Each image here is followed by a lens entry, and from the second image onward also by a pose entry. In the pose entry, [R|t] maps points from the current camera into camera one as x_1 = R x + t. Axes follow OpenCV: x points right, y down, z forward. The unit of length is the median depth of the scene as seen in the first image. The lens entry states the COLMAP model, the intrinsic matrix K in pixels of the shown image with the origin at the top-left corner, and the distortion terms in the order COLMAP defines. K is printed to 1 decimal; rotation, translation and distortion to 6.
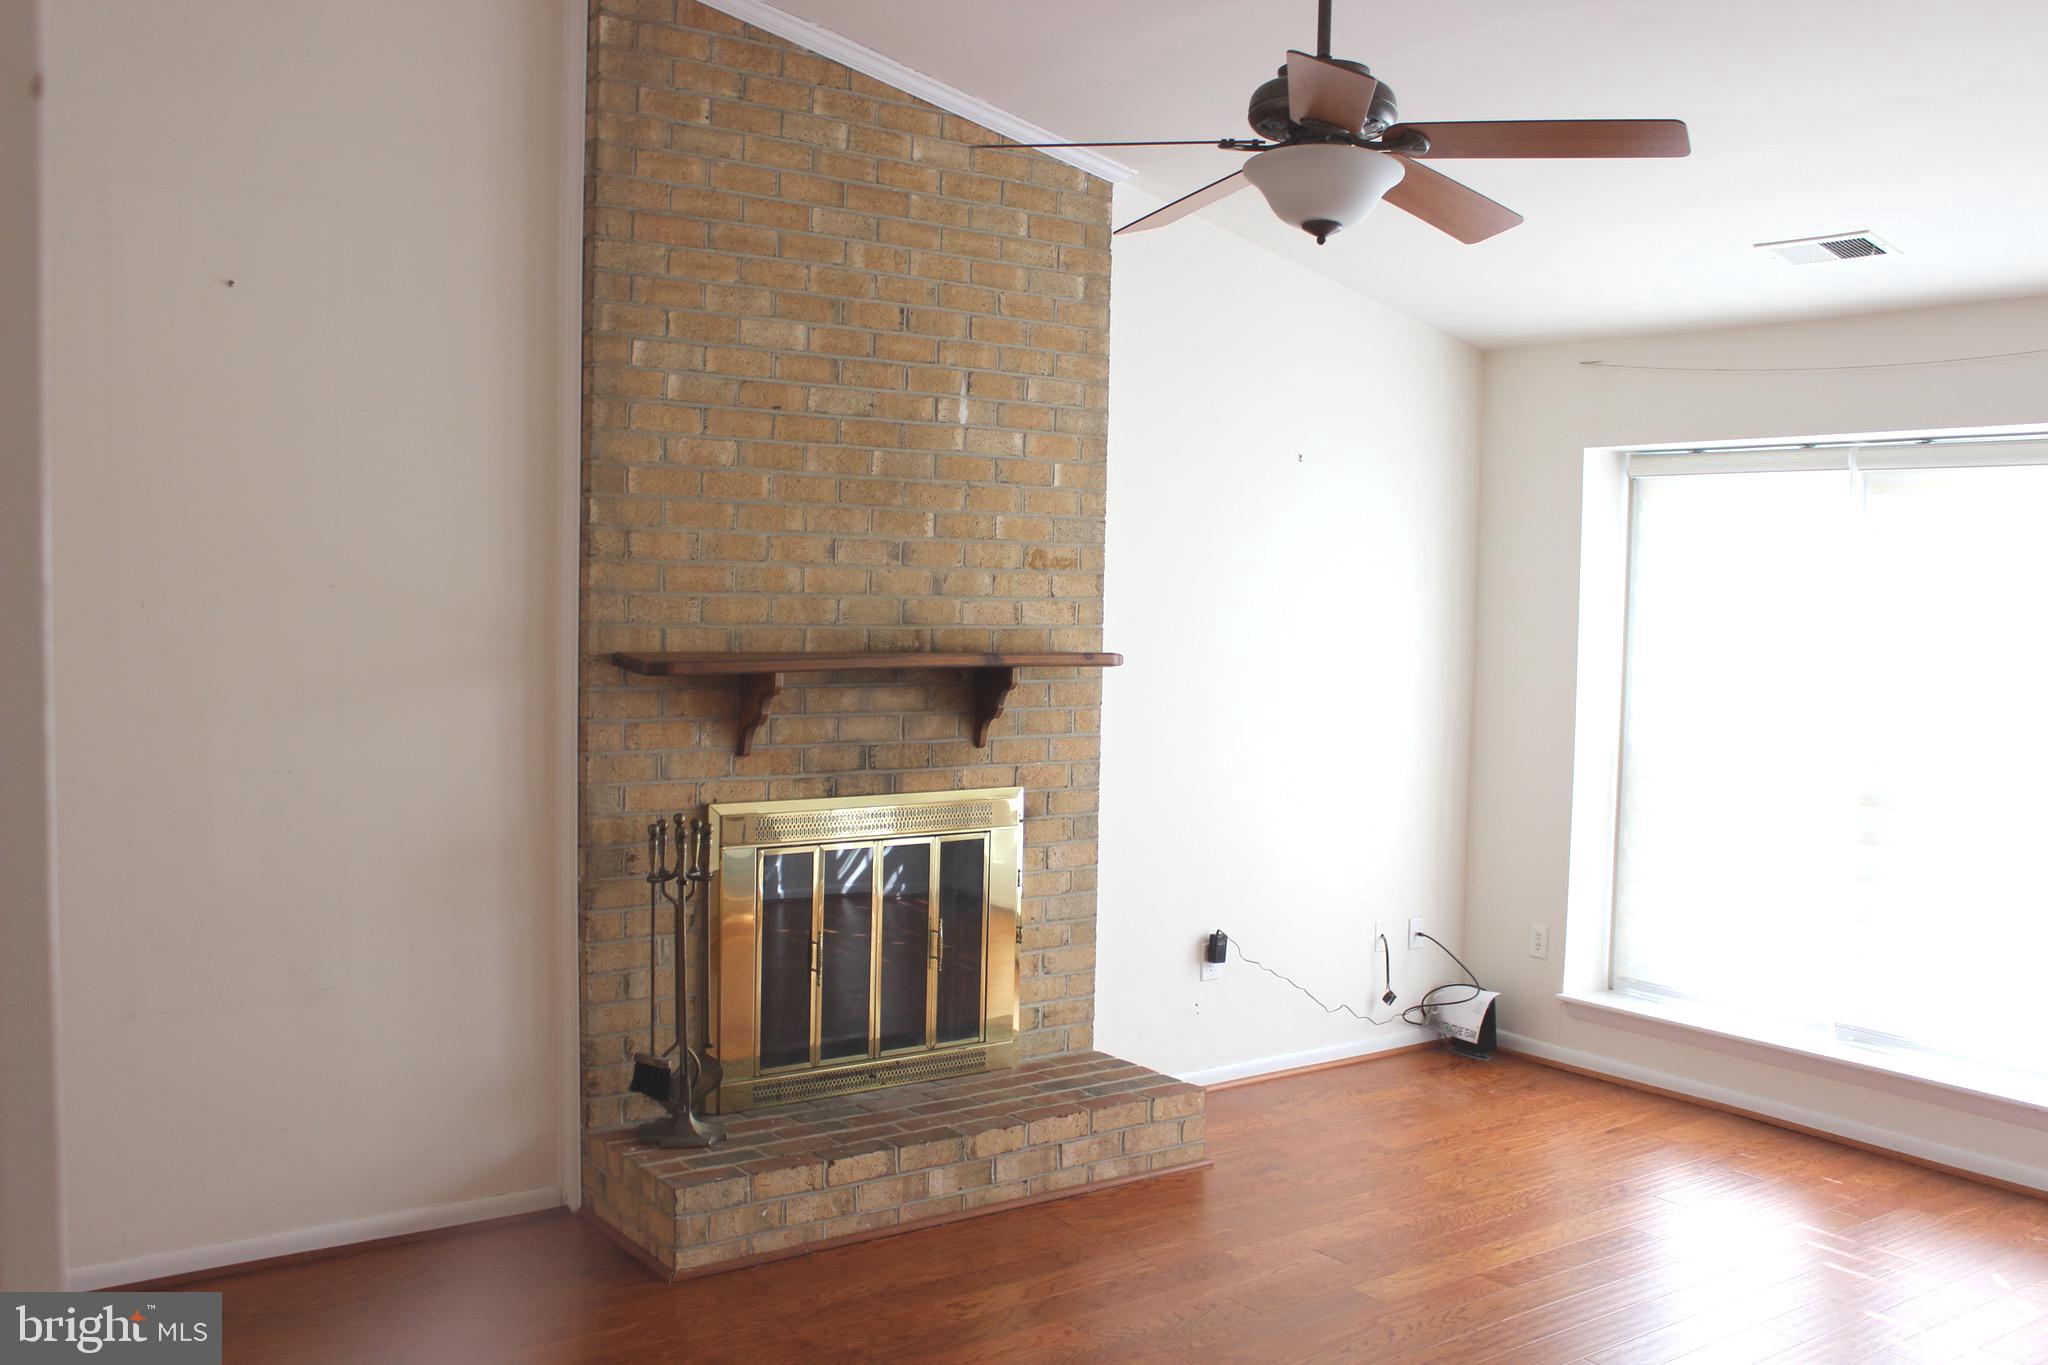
lens RADIAL K [[1854.5, 0, 1024.5], [0, 1854.5, 687.3], [0, 0, 1]] dist [-0.069866, 0.000000]
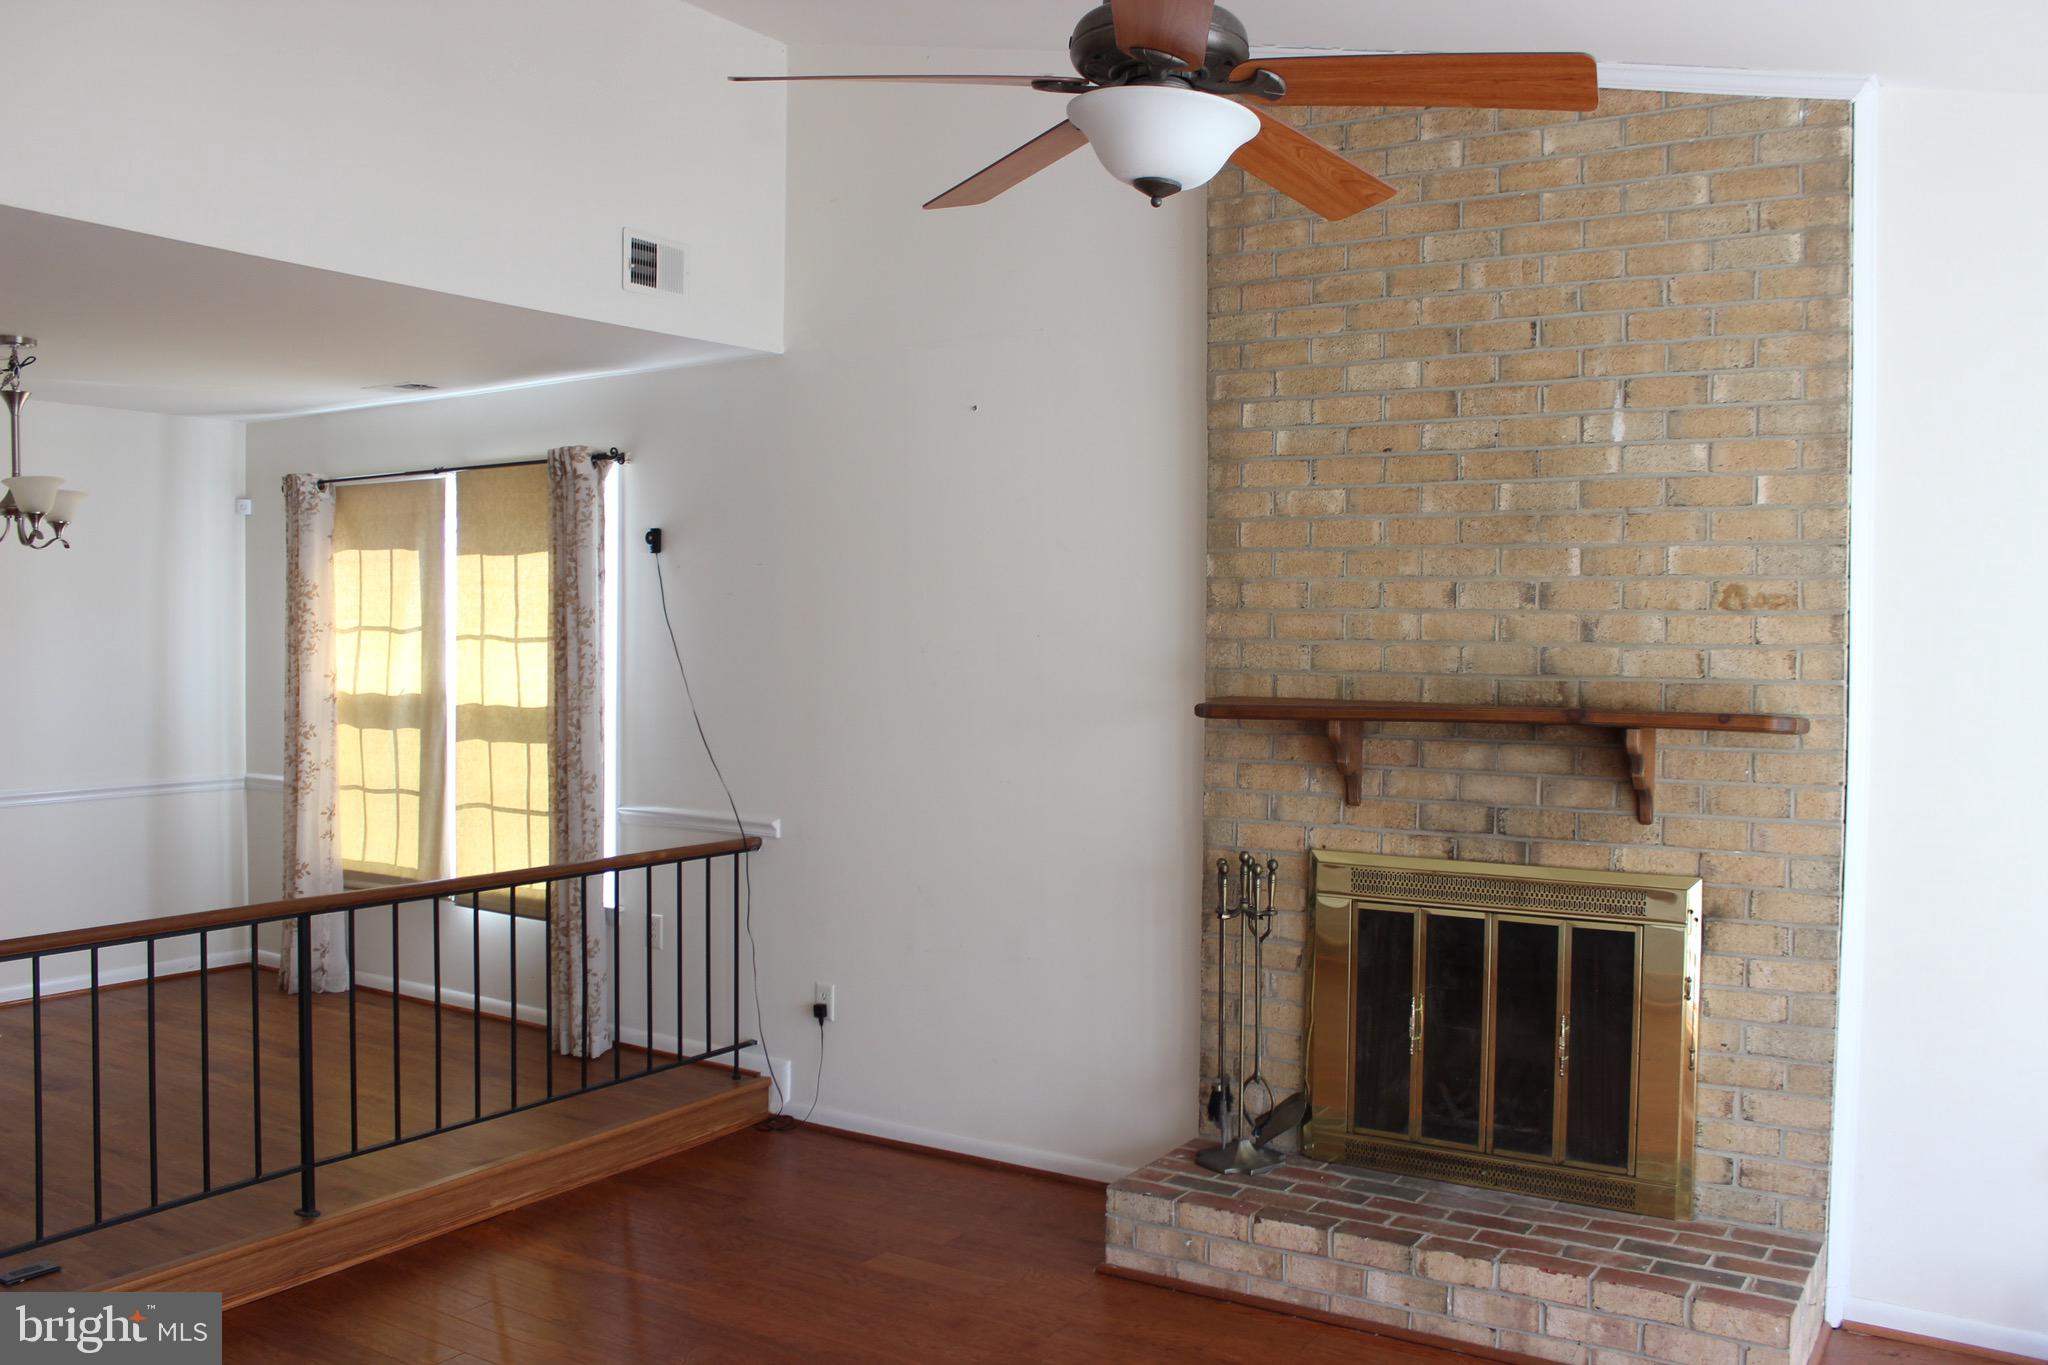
lens RADIAL K [[1721.6, 0, 1025.0], [0, 1721.6, 674.6], [0, 0, 1]] dist [-0.073724, 0.034746]
pose [[0.388180, 0.009644, -0.921533, 0.600870], [-0.047773, 0.998811, -0.009671, -0.014610], [0.920345, 0.047779, 0.388179, 0.459750]]
